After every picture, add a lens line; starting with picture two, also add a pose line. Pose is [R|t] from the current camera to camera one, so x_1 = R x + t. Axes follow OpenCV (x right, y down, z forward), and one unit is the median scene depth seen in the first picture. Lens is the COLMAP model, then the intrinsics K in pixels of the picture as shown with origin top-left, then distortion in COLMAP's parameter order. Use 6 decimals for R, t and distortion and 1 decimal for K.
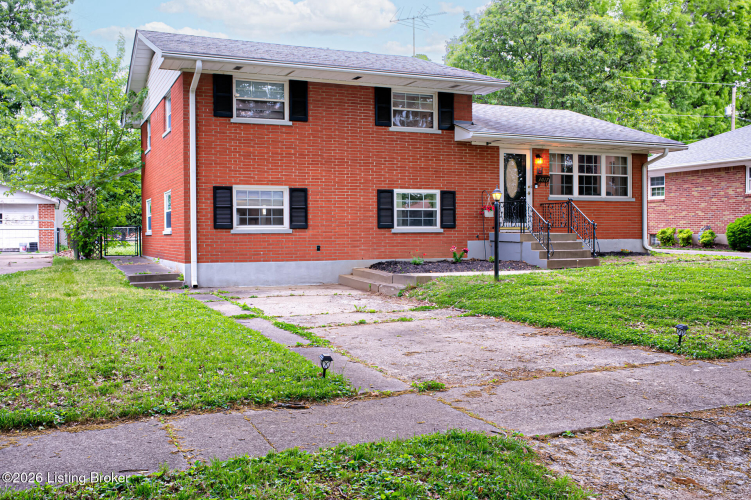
lens RADIAL K [[723.7, 0, 387.7], [0, 723.7, 249.8], [0, 0, 1]] dist [-0.018461, -0.003367]
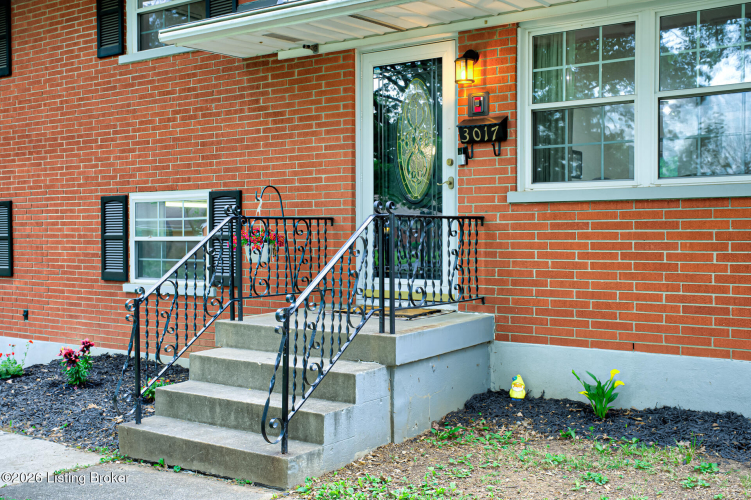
lens RADIAL K [[856.6, 0, 375.5], [0, 856.6, 250.0], [0, 0, 1]] dist [0.018934, 0.028189]
pose [[0.498495, 0.021327, -0.866630, 0.515307], [-0.020312, 0.999710, 0.012918, -0.056498], [0.866654, 0.011164, 0.498784, 0.827985]]
